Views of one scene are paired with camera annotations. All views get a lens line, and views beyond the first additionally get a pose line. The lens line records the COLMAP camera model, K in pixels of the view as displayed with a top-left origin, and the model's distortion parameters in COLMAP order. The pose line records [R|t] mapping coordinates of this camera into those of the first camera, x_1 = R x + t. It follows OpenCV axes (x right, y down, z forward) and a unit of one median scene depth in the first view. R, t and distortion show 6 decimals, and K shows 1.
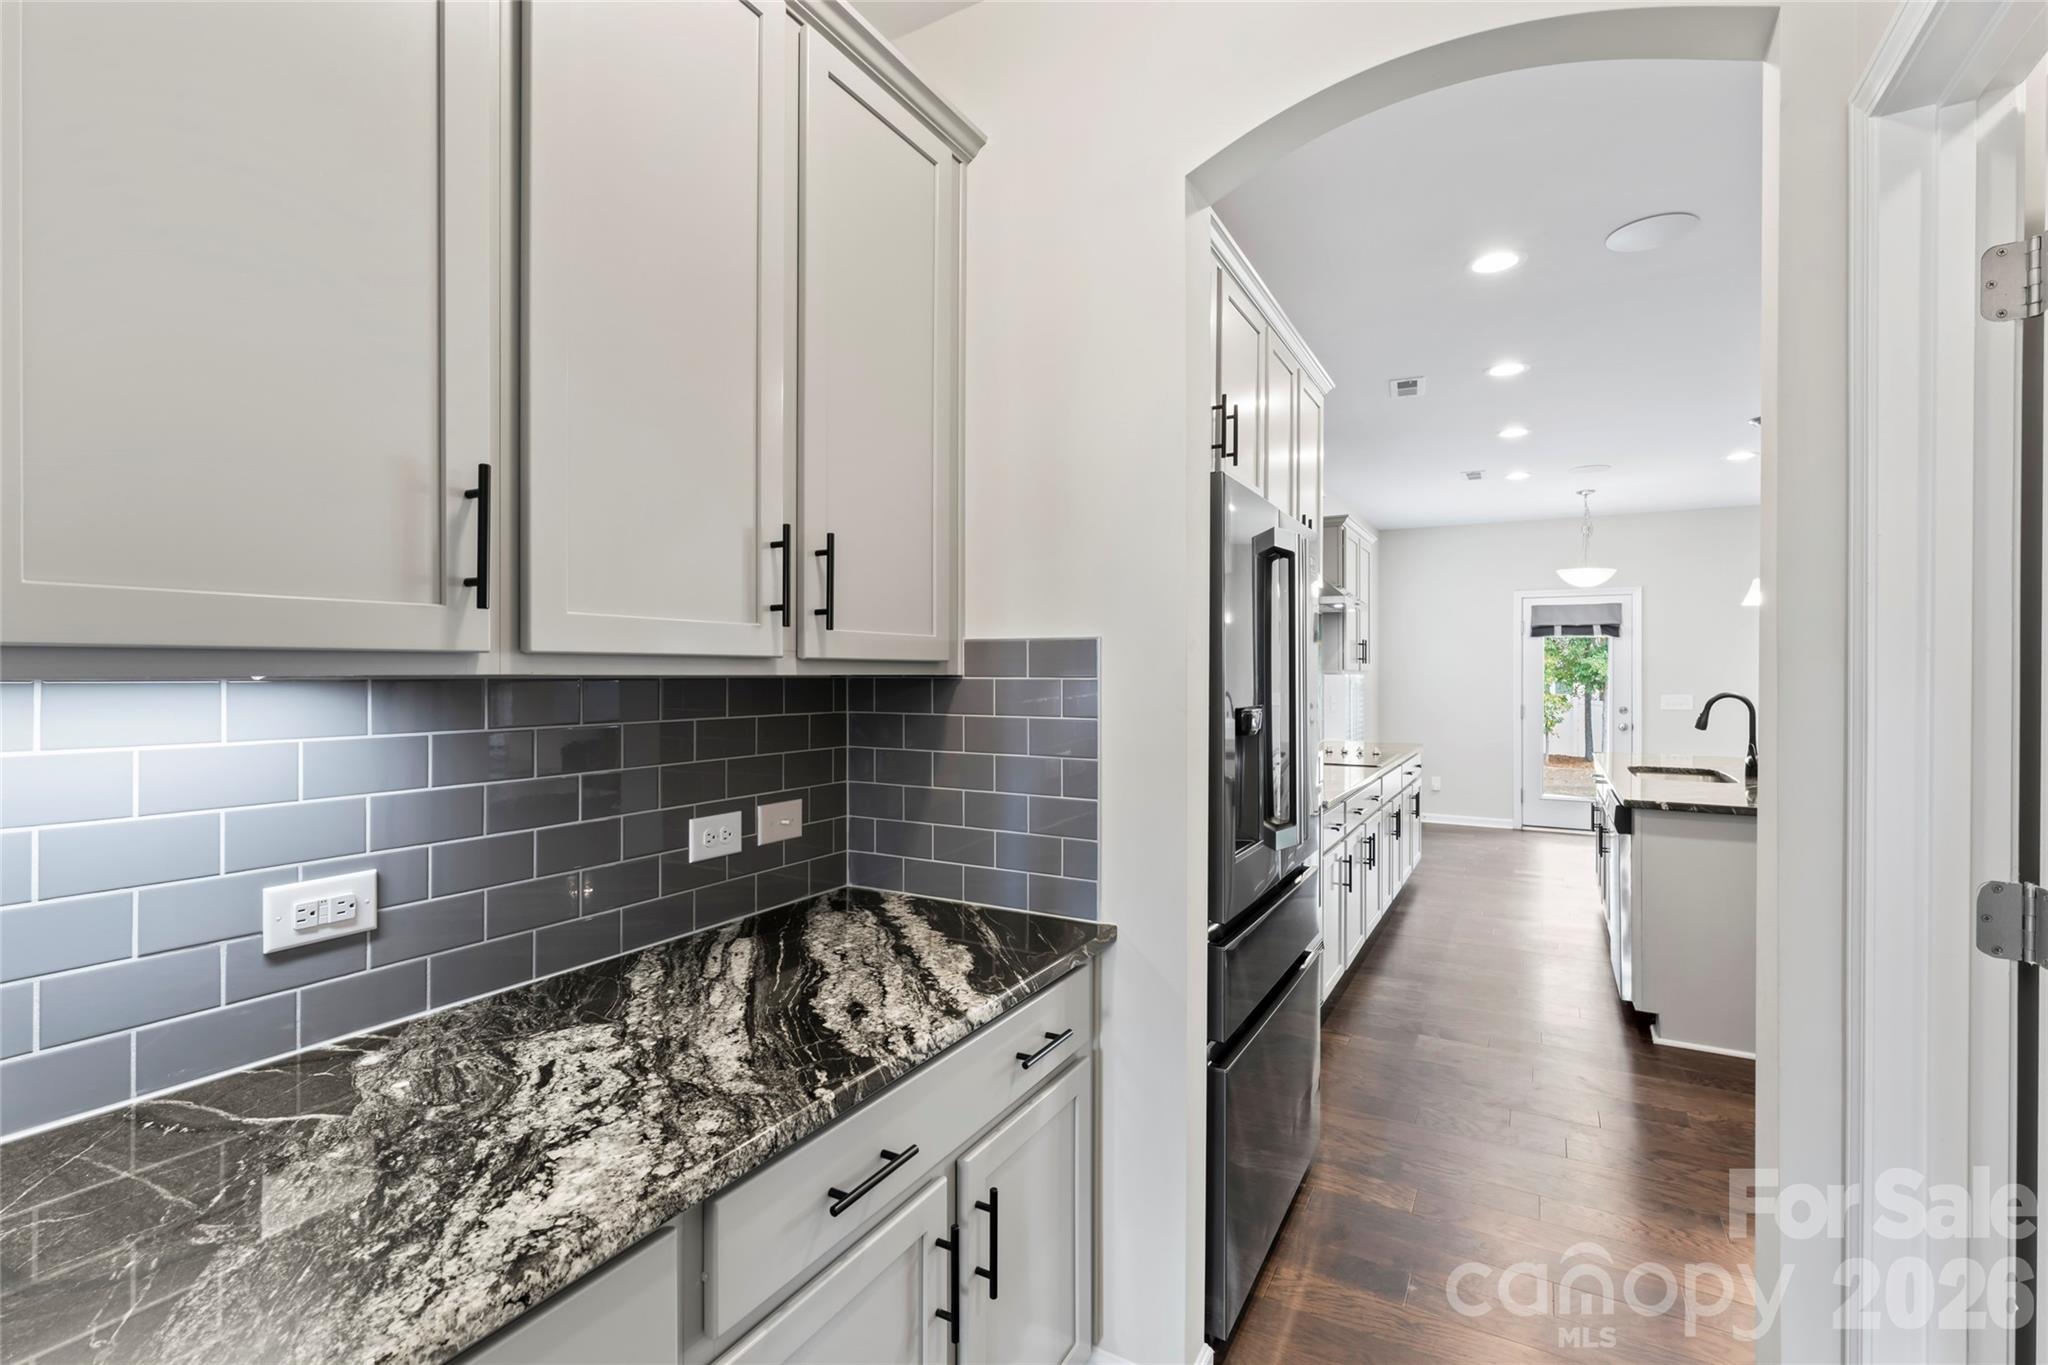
lens RADIAL K [[912.5, 0, 1027.5], [0, 912.5, 670.1], [0, 0, 1]] dist [0.001234, -0.000171]
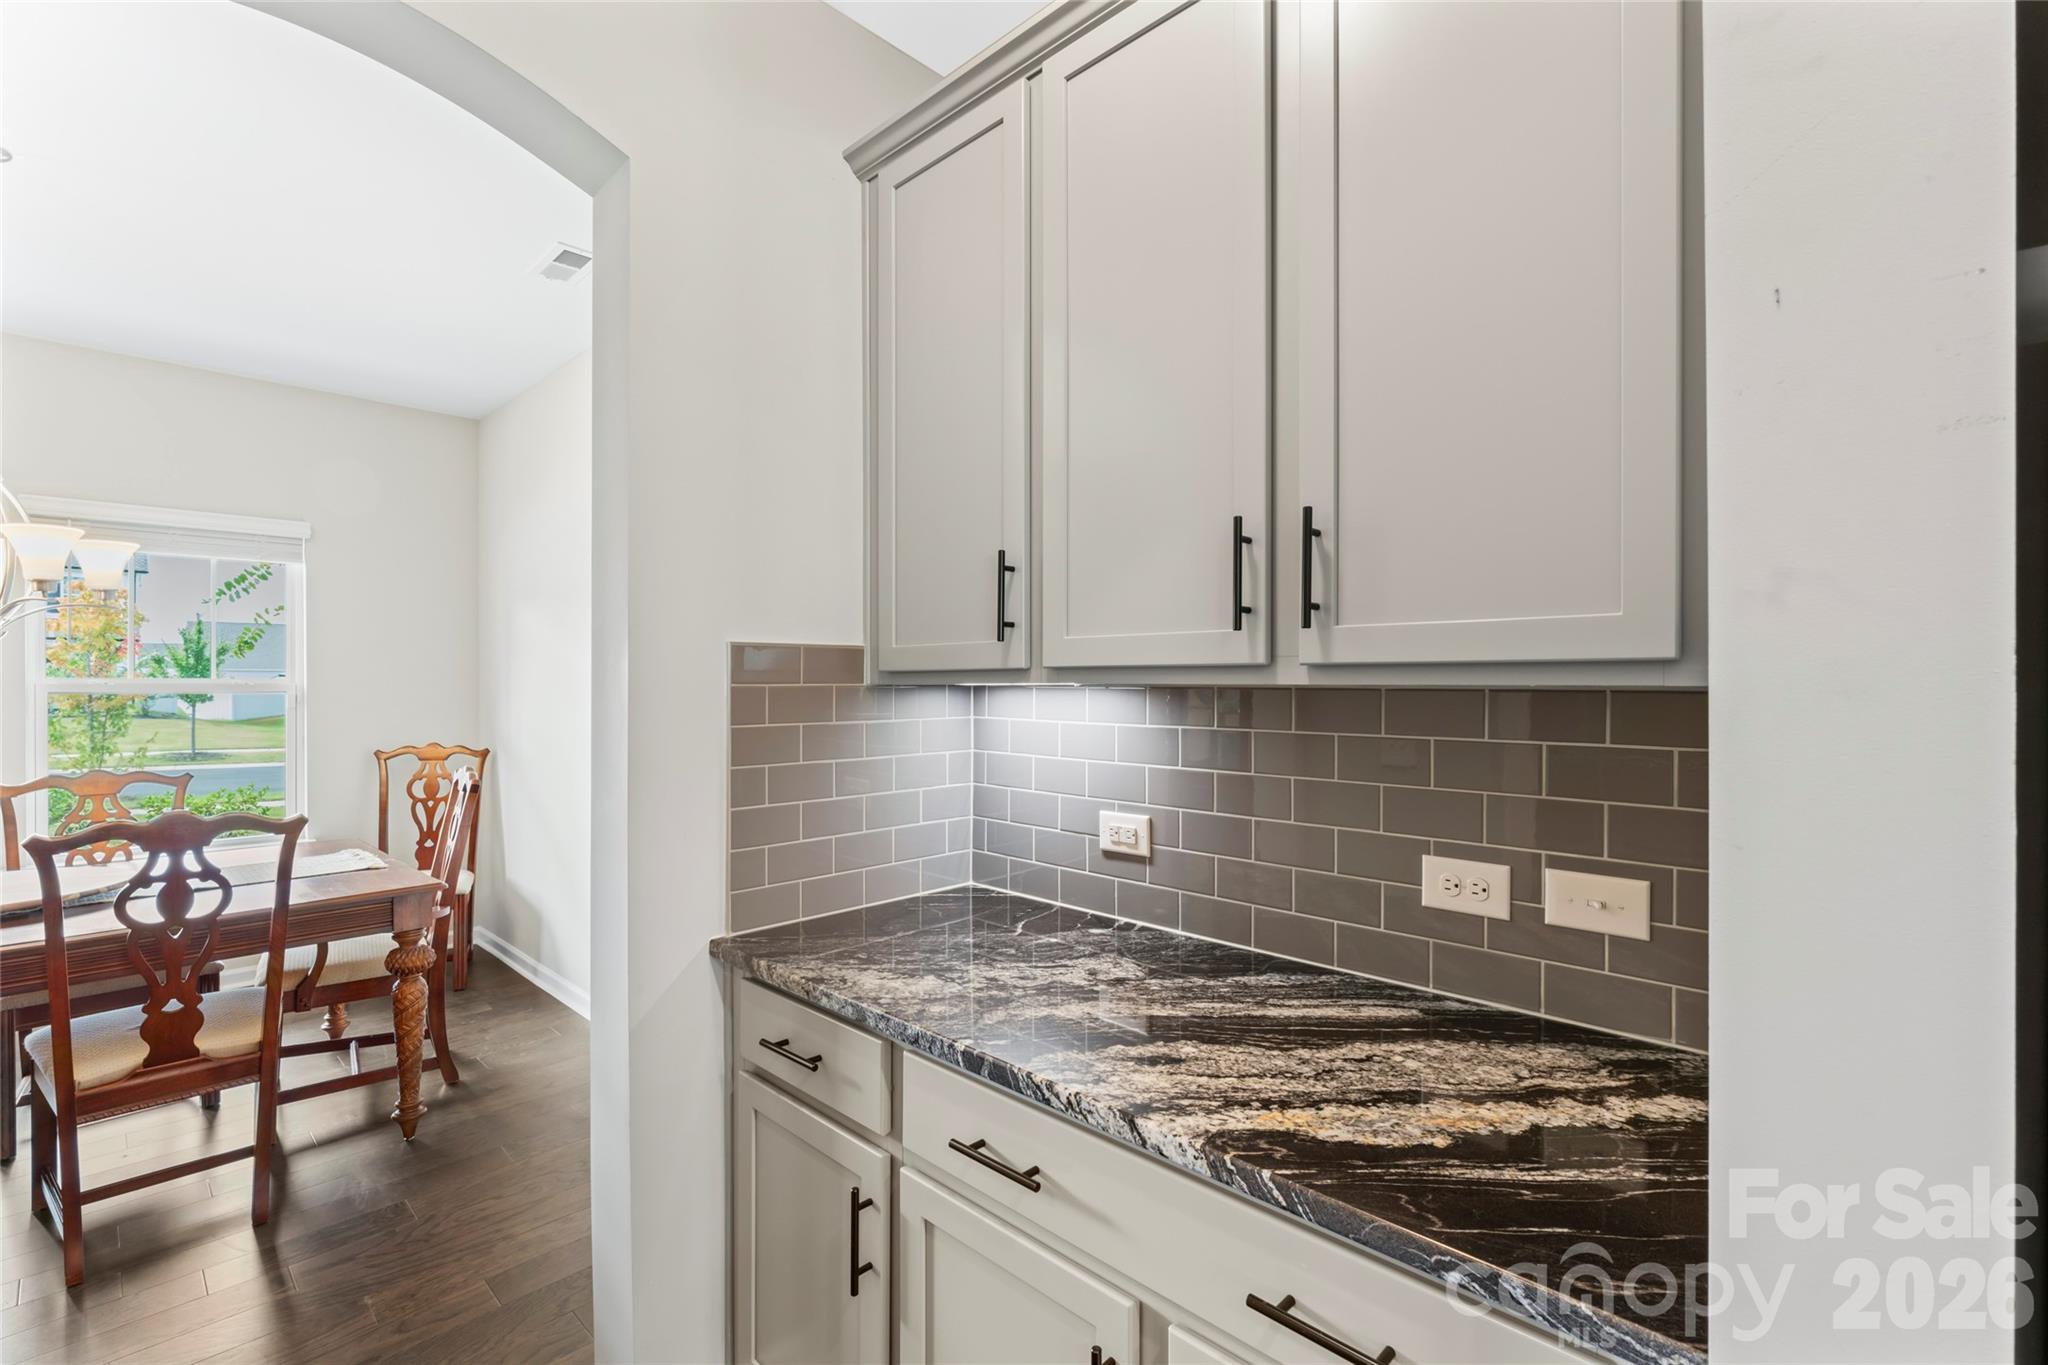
lens RADIAL K [[918.7, 0, 1028.6], [0, 918.7, 684.5], [0, 0, 1]] dist [-0.001949, 0.000044]
pose [[-0.251516, -0.003223, -0.967848, 0.697544], [-0.003626, 0.999991, -0.002388, 0.010077], [0.967846, 0.002909, -0.251526, 1.083726]]
